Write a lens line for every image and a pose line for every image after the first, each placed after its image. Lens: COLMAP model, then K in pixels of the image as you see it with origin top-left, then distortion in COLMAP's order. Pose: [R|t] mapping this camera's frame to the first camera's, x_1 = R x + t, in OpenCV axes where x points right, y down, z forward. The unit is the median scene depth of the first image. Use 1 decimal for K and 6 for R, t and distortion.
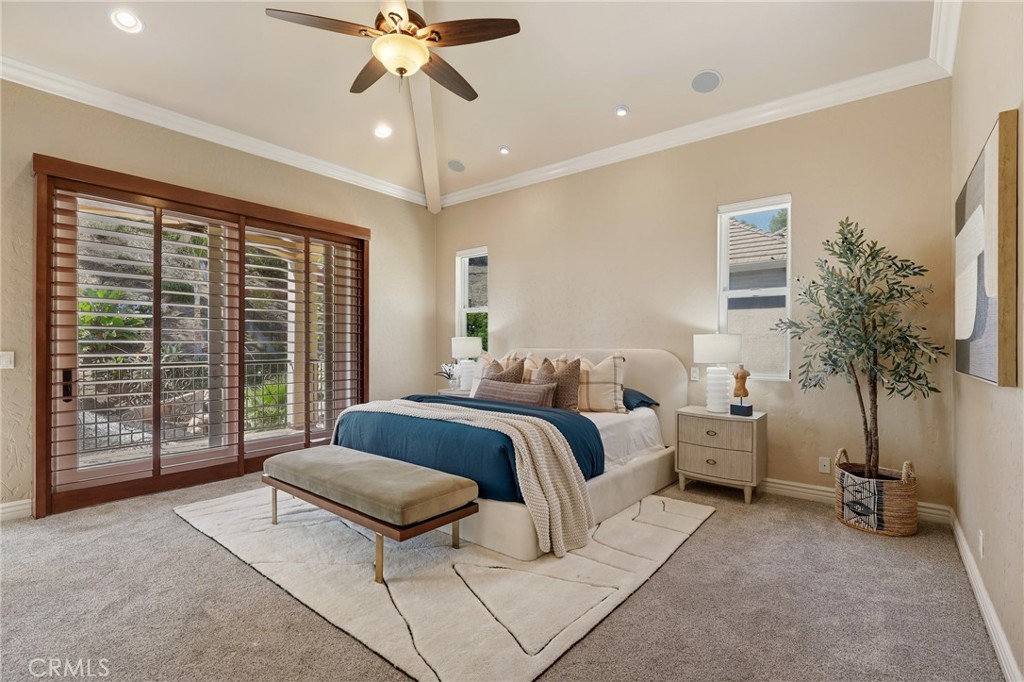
lens RADIAL K [[467.7, 0, 513.2], [0, 467.7, 340.9], [0, 0, 1]] dist [-0.002774, -0.000116]
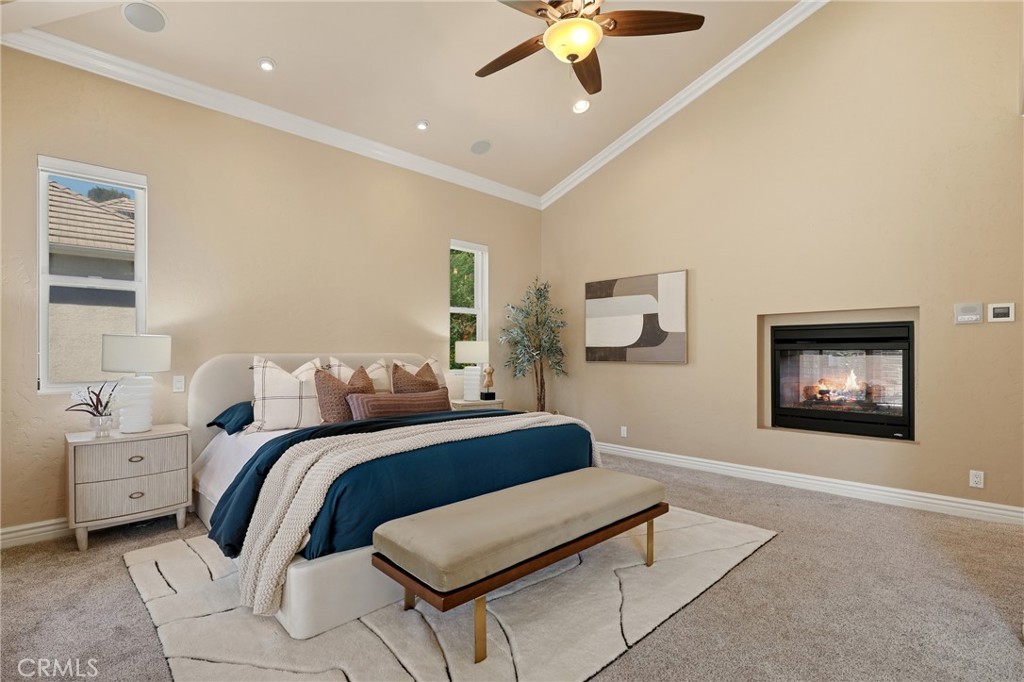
lens RADIAL K [[467.7, 0, 532.2], [0, 467.7, 355.7], [0, 0, 1]] dist [-0.002774, -0.000116]
pose [[0.106005, -0.015736, 0.994241, -0.298903], [-0.007074, 0.999838, 0.016579, 0.001021], [-0.994340, -0.008791, 0.105877, 0.244207]]
